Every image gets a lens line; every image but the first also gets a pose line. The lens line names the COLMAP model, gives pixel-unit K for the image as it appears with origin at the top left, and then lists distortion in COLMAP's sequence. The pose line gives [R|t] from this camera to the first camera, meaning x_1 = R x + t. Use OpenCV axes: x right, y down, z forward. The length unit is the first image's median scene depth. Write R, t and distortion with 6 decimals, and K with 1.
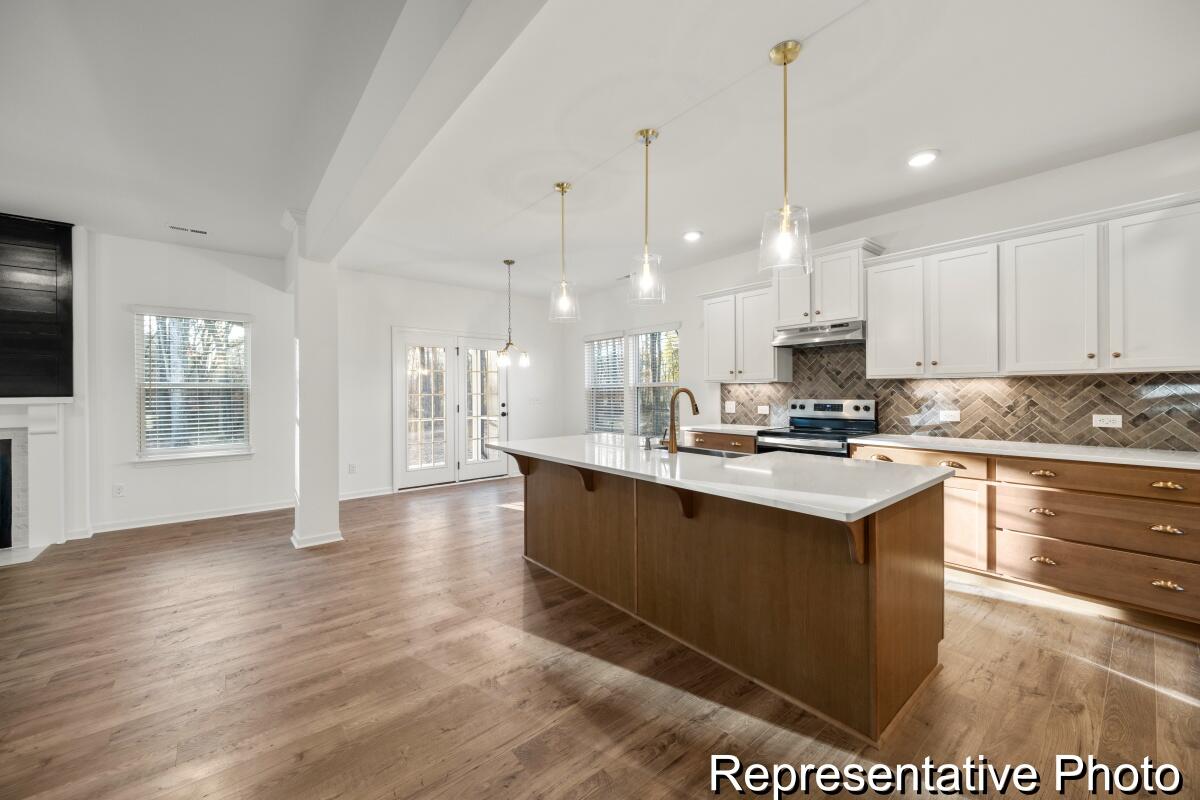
lens RADIAL K [[451.7, 0, 608.6], [0, 451.7, 393.3], [0, 0, 1]] dist [0.006683, -0.000106]
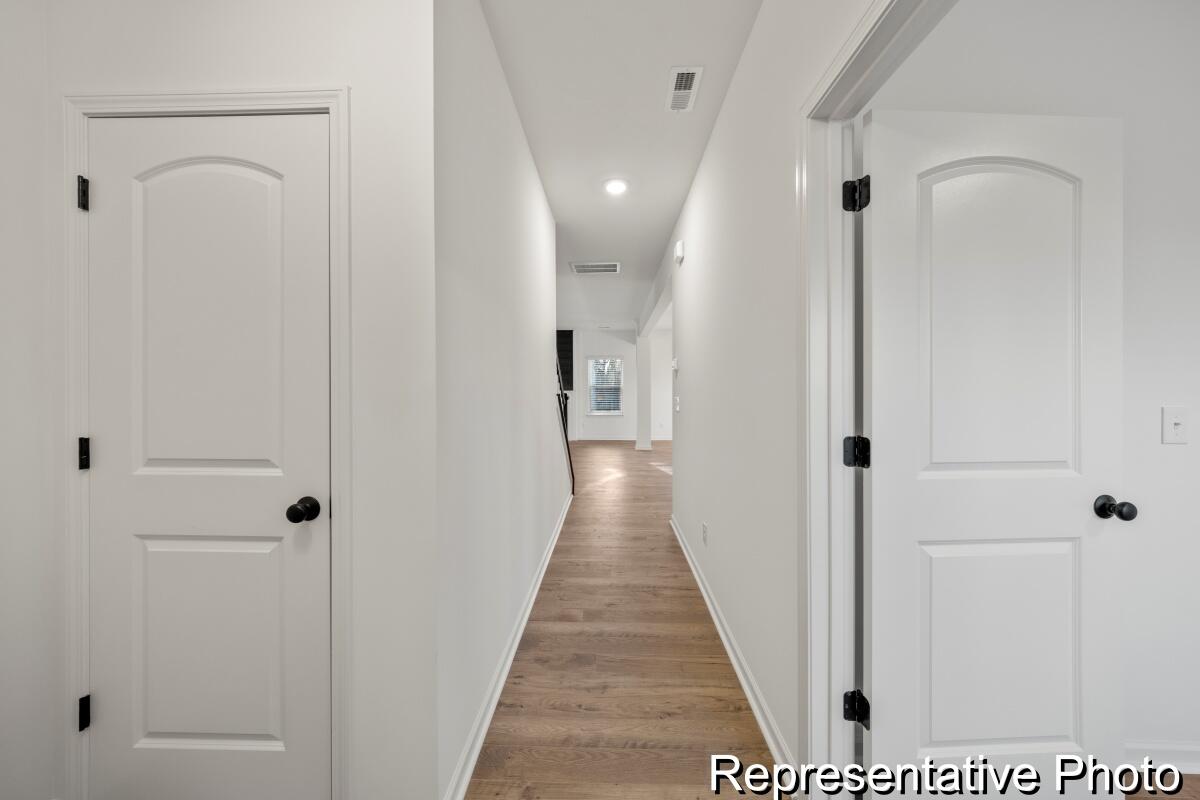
lens RADIAL K [[400.6, 0, 598.0], [0, 400.6, 395.1], [0, 0, 1]] dist [0.002199, -0.000244]
pose [[0.759365, 0.007542, -0.650622, 0.523463], [-0.001918, 0.999954, 0.009353, 0.008826], [0.650662, -0.005854, 0.759345, -0.728353]]
